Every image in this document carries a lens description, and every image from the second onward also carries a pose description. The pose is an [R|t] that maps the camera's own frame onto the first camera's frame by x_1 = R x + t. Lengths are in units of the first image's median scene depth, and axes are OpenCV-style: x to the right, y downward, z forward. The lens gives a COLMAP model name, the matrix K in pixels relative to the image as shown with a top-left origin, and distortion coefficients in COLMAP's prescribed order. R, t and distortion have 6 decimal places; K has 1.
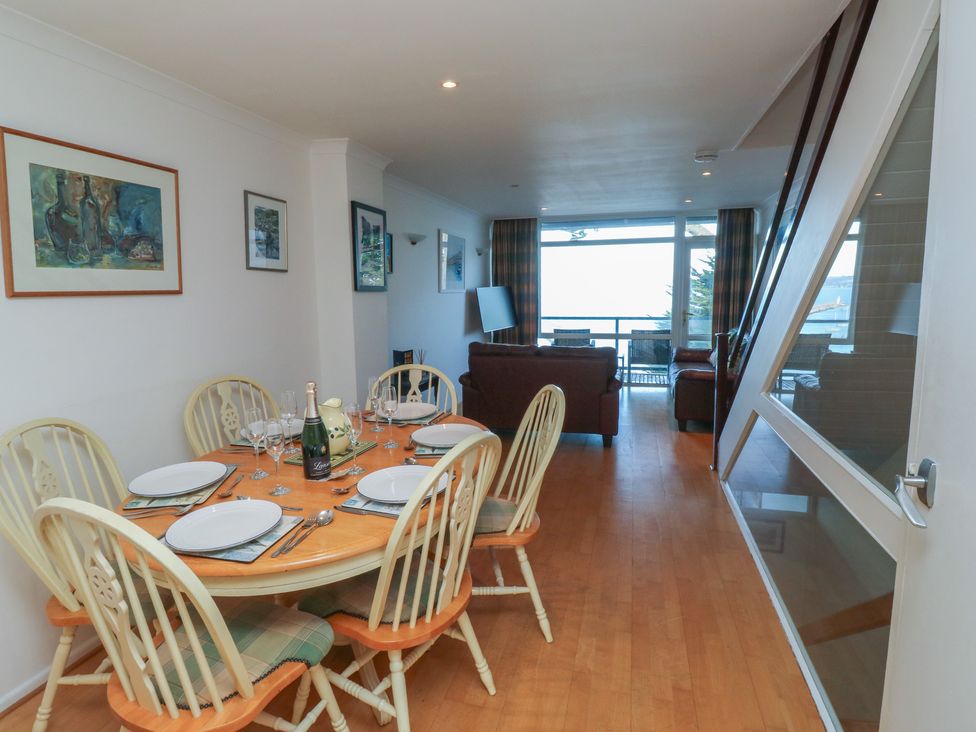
lens RADIAL K [[521.8, 0, 483.1], [0, 521.8, 359.2], [0, 0, 1]] dist [-0.000641, -0.013117]
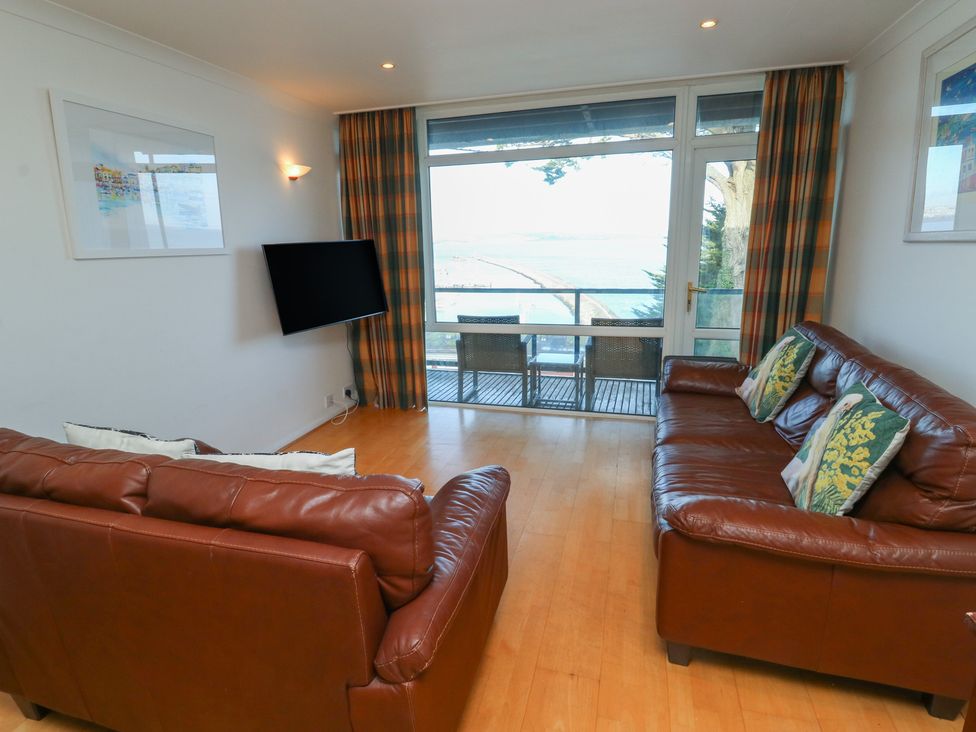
lens RADIAL K [[521.8, 0, 483.1], [0, 521.8, 359.2], [0, 0, 1]] dist [-0.000641, -0.013117]
pose [[0.999953, -0.007342, 0.006373, 0.162935], [0.006771, 0.996326, 0.085371, -0.059840], [-0.006976, -0.085324, 0.996329, 0.438811]]
